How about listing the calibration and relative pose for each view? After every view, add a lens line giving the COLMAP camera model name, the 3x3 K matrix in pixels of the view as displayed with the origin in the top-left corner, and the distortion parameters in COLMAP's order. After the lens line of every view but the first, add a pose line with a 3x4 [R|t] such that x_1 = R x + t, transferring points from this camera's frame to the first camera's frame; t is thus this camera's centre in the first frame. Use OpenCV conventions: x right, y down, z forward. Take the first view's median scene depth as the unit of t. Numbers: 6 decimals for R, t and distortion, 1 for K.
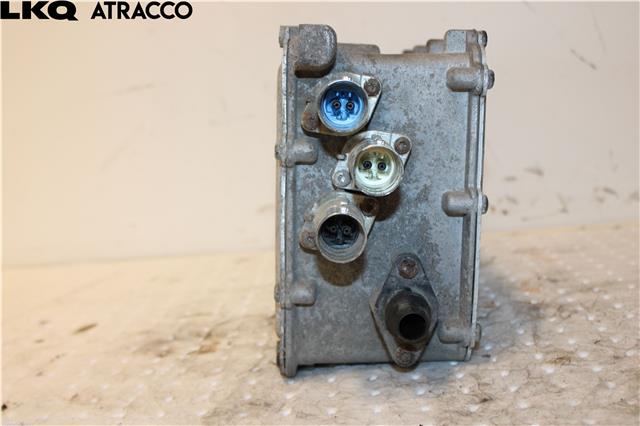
lens RADIAL K [[882.5, 0, 320.0], [0, 882.5, 213.0], [0, 0, 1]] dist [-0.006031, 0.043693]
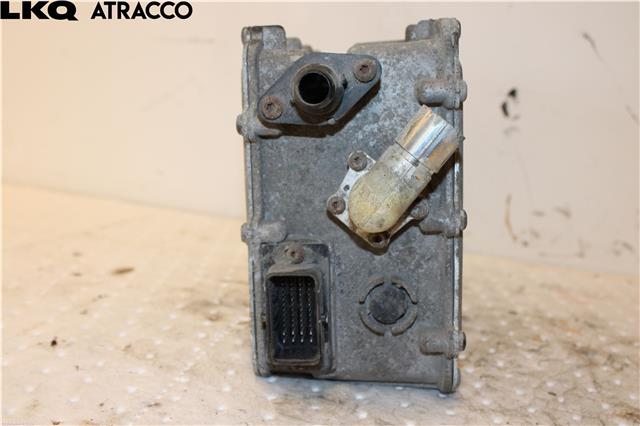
lens RADIAL K [[800.8, 0, 320.0], [0, 800.8, 213.0], [0, 0, 1]] dist [0.012411, -0.036807]
pose [[0.970624, 0.224006, 0.087805, -0.163849], [-0.225771, 0.974123, 0.010578, 0.012102], [-0.083164, -0.030091, 0.996081, 0.120000]]
